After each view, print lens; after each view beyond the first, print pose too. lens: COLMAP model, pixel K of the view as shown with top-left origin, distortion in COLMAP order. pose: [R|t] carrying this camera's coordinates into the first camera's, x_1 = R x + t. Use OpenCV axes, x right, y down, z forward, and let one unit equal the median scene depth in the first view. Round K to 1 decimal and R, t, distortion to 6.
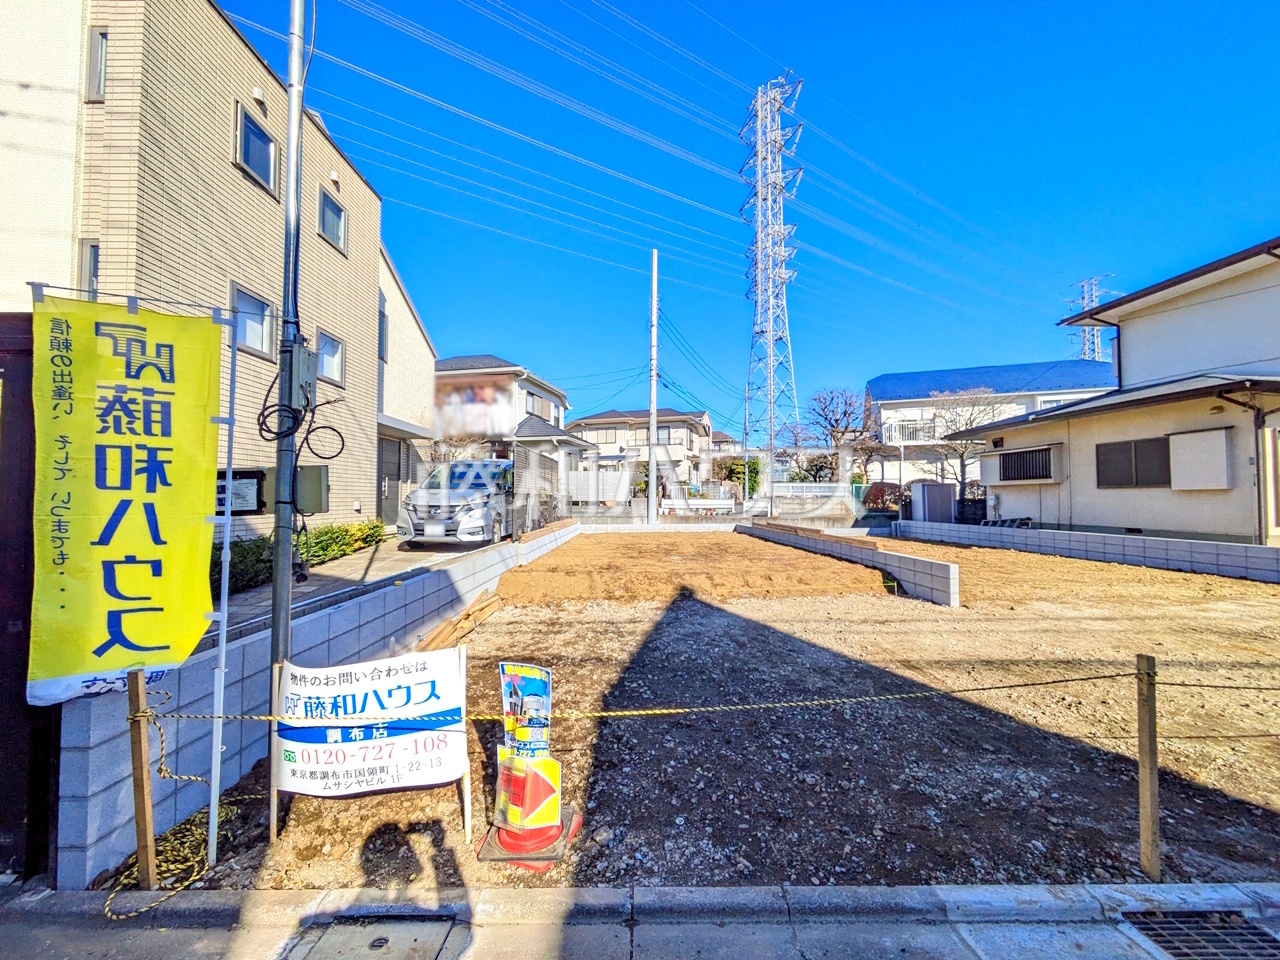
lens RADIAL K [[507.7, 0, 640.0], [0, 507.7, 480.0], [0, 0, 1]] dist [0.001893, 0.000228]
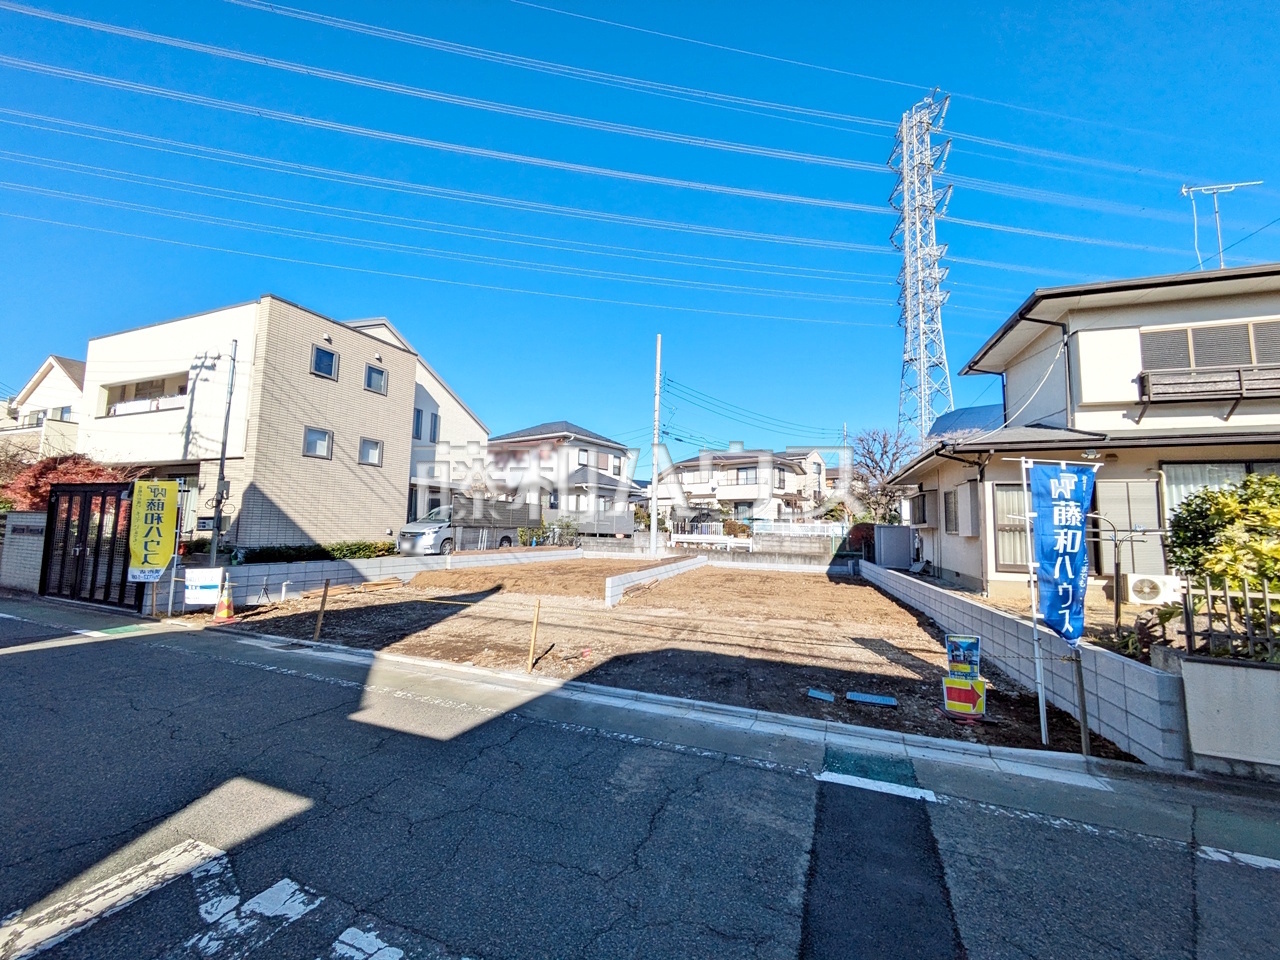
lens RADIAL K [[500.9, 0, 636.7], [0, 500.9, 471.8], [0, 0, 1]] dist [0.014452, 0.000111]
pose [[0.918898, -0.021109, -0.393930, 0.457726], [-0.011554, 0.996699, -0.080359, -0.012414], [0.394325, 0.078394, 0.915621, -0.138227]]
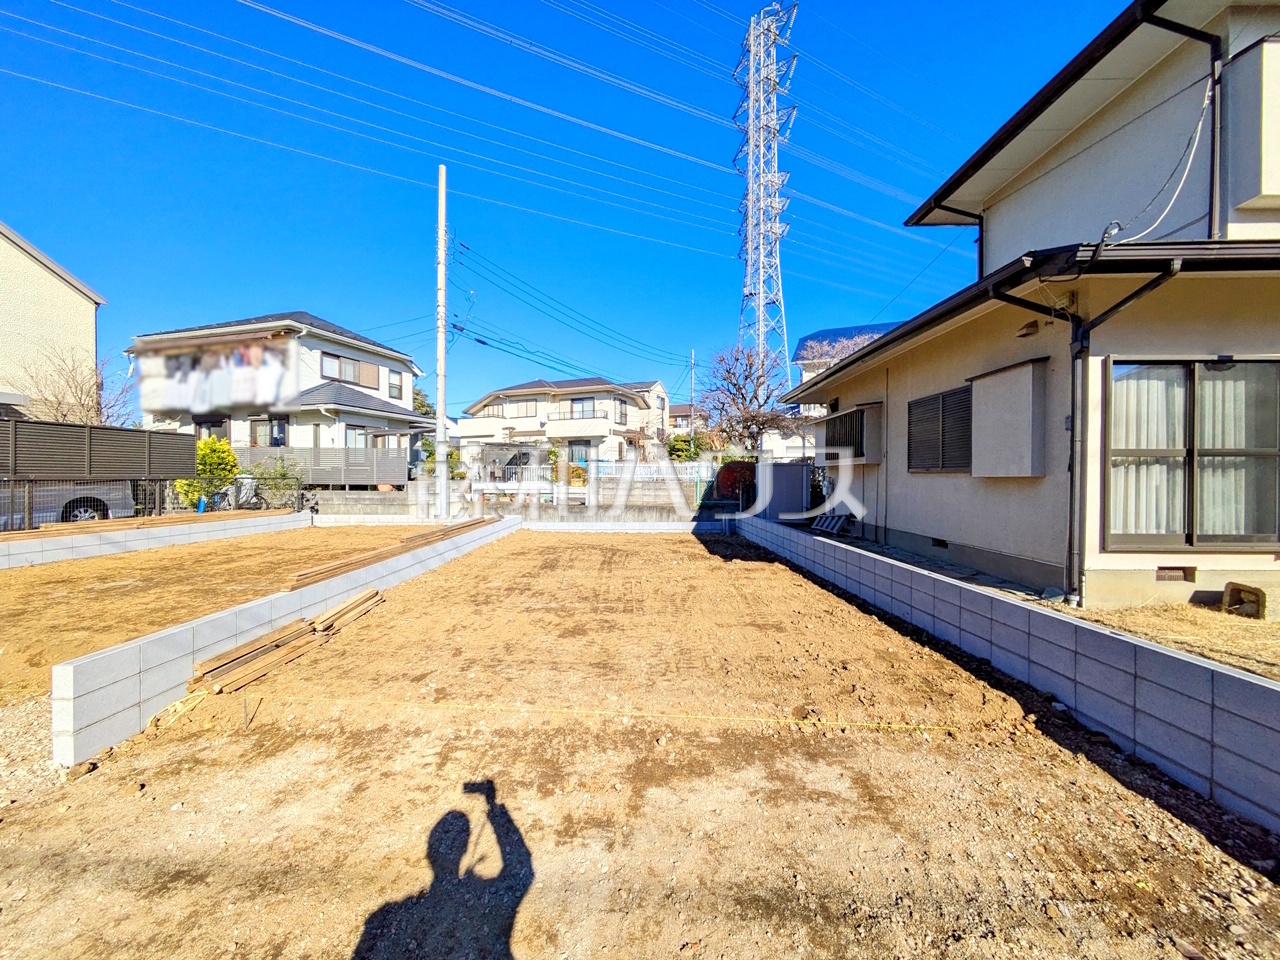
lens RADIAL K [[509.5, 0, 636.2], [0, 509.5, 475.0], [0, 0, 1]] dist [0.001856, 0.000201]
pose [[0.996162, 0.003209, -0.087467, 0.392879], [-0.000215, 0.999415, 0.034213, -0.001182], [0.087526, -0.034063, 0.995580, 0.217403]]
